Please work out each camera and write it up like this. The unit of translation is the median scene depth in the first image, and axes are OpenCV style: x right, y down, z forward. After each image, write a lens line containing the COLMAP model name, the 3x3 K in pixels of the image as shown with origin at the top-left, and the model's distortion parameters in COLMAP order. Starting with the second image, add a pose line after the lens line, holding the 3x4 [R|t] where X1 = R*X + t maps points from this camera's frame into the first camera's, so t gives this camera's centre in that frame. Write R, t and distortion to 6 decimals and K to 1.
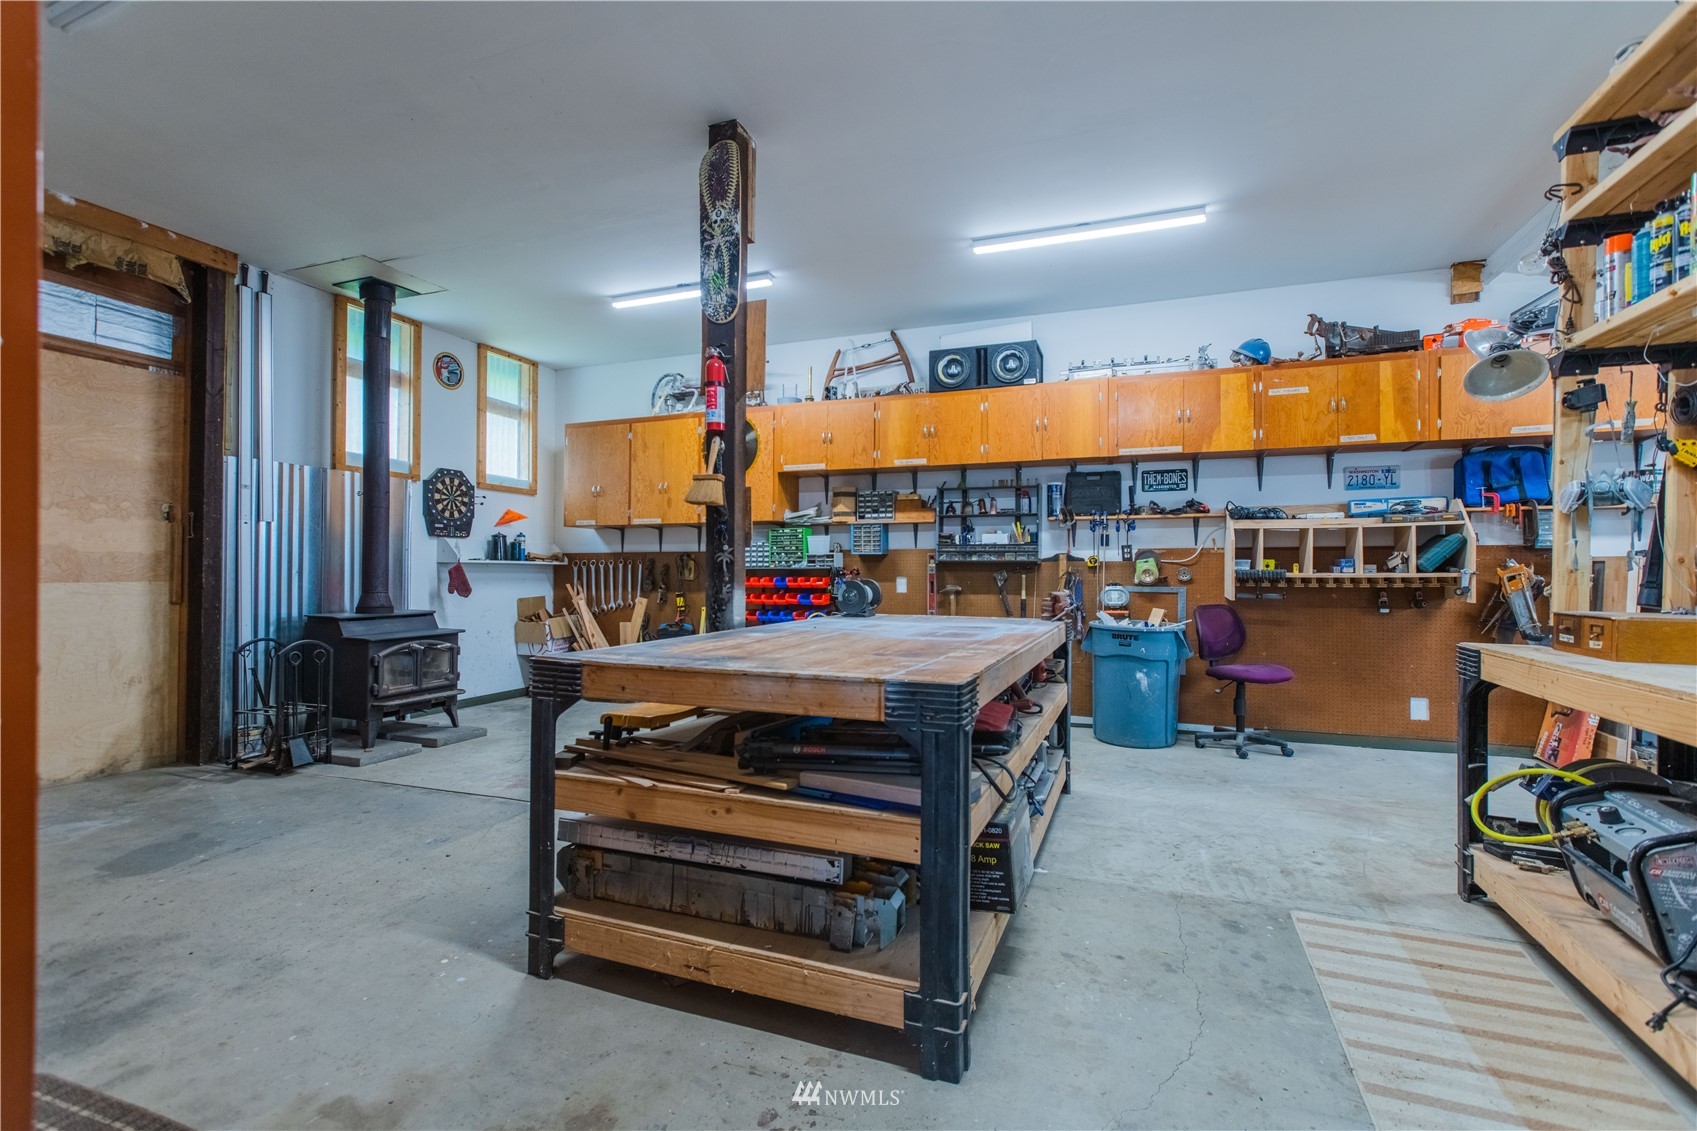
lens RADIAL K [[767.7, 0, 848.1], [0, 767.7, 564.3], [0, 0, 1]] dist [-0.002179, -0.000600]
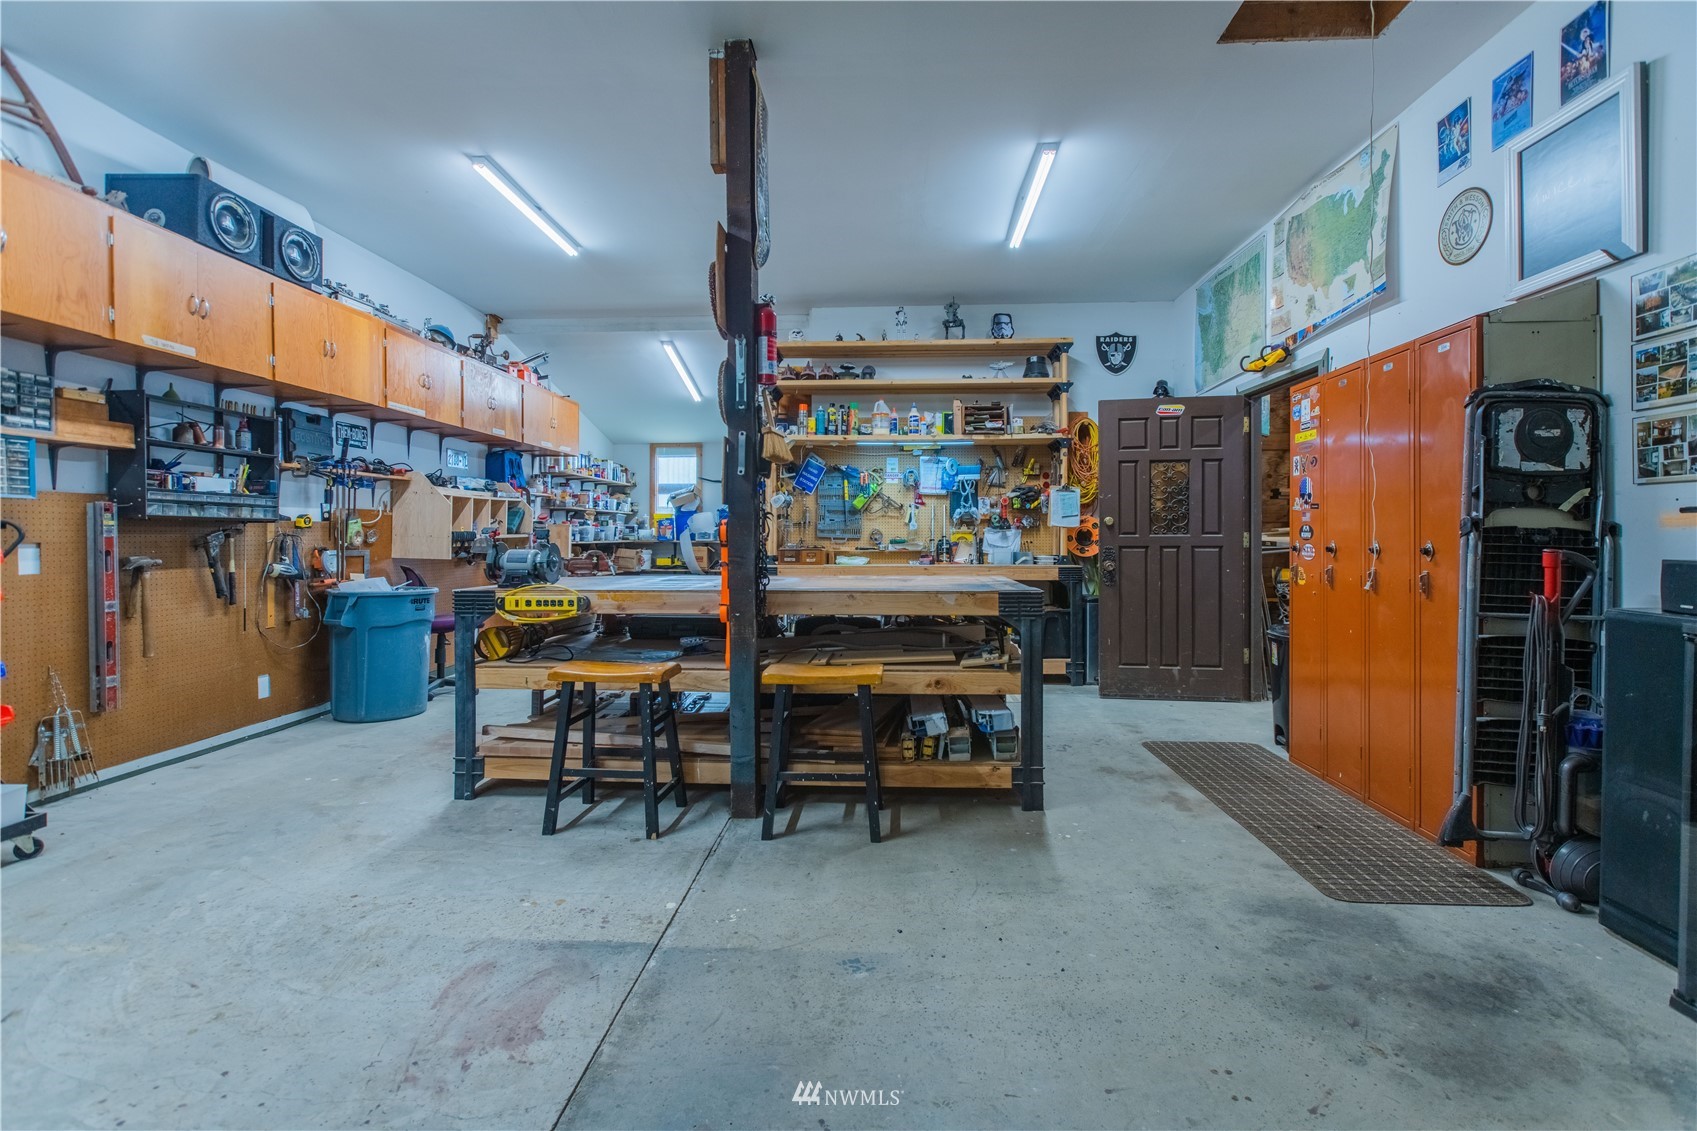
lens RADIAL K [[767.7, 0, 848.8], [0, 767.7, 556.6], [0, 0, 1]] dist [-0.002179, -0.000600]
pose [[-0.305985, -0.028874, 0.951598, -0.664805], [-0.011671, 0.999579, 0.026577, 0.006082], [-0.951965, -0.002974, -0.306194, 0.713276]]
